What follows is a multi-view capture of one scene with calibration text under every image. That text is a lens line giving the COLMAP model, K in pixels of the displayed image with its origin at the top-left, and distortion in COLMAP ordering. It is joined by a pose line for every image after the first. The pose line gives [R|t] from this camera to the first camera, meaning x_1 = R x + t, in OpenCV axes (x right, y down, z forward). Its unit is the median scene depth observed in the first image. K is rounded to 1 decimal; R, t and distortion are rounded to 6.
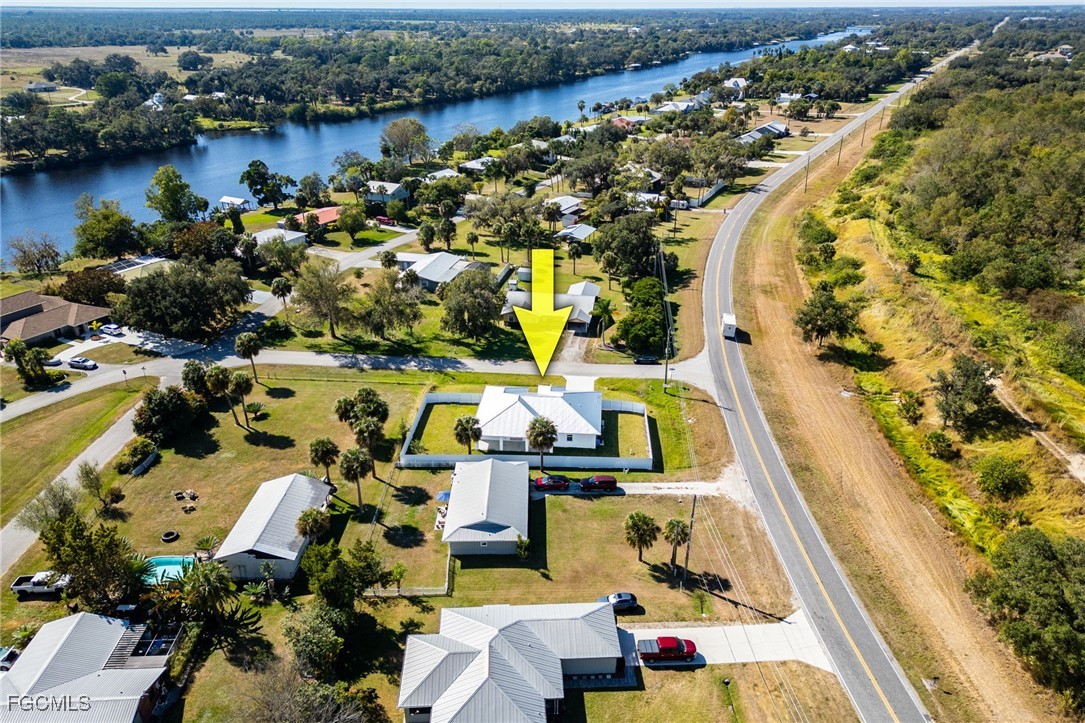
lens RADIAL K [[780.4, 0, 542.5], [0, 780.4, 361.5], [0, 0, 1]] dist [0.064397, -0.082998]
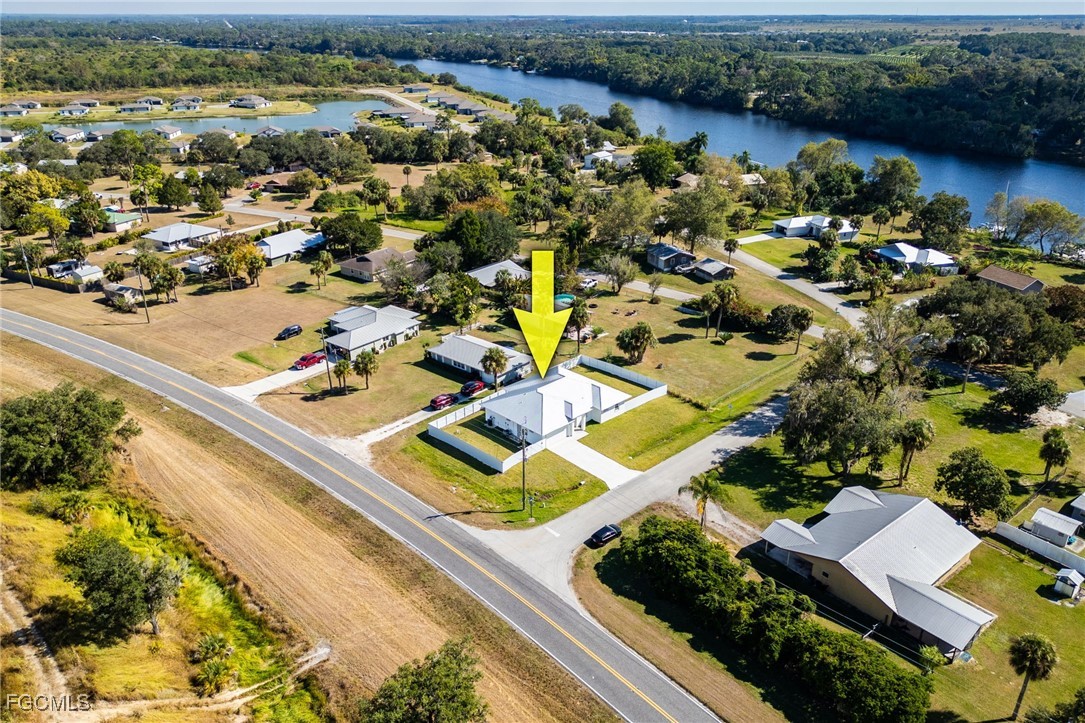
lens RADIAL K [[780.4, 0, 542.5], [0, 780.4, 361.5], [0, 0, 1]] dist [0.064397, -0.082998]
pose [[-0.649586, 0.312888, -0.692921, 0.577987], [-0.298092, 0.733605, 0.610709, -0.490029], [0.699413, 0.603262, -0.383270, 1.126031]]
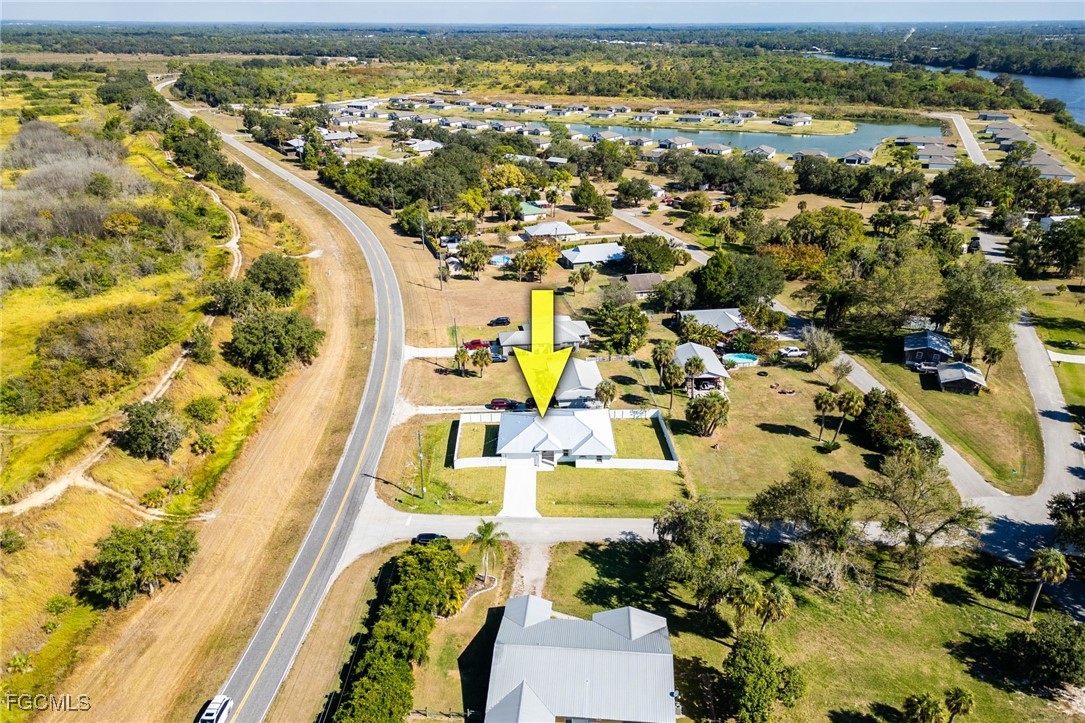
lens RADIAL K [[780.4, 0, 542.5], [0, 780.4, 361.5], [0, 0, 1]] dist [0.064397, -0.082998]
pose [[-0.995592, 0.046343, -0.081540, 0.081802], [-0.027457, 0.687286, 0.725868, -0.667867], [0.089680, 0.724907, -0.682984, 1.398662]]
